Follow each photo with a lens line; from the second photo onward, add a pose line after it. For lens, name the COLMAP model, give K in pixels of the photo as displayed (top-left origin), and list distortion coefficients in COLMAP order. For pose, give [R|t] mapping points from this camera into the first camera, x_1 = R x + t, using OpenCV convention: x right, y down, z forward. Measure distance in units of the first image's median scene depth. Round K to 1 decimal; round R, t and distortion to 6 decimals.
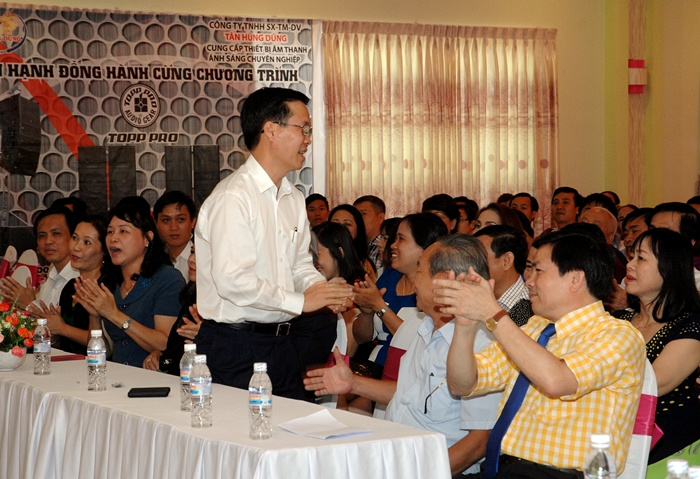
lens RADIAL K [[1656.1, 0, 358.3], [0, 1656.1, 239.8], [0, 0, 1]] dist [0.270254, 0.287172]
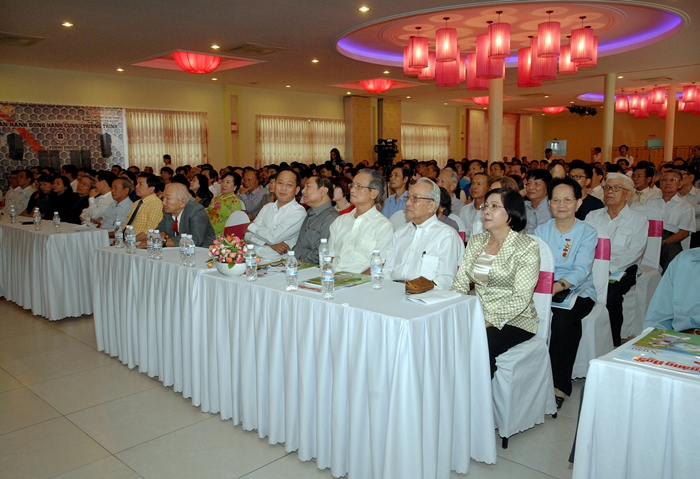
lens RADIAL K [[573.9, 0, 342.7], [0, 573.9, 234.1], [0, 0, 1]] dist [-0.072447, 0.098542]
pose [[0.961350, -0.038708, 0.272596, 0.070248], [0.013849, 0.995613, 0.092535, 0.006059], [-0.274982, -0.085184, 0.957668, -0.118169]]
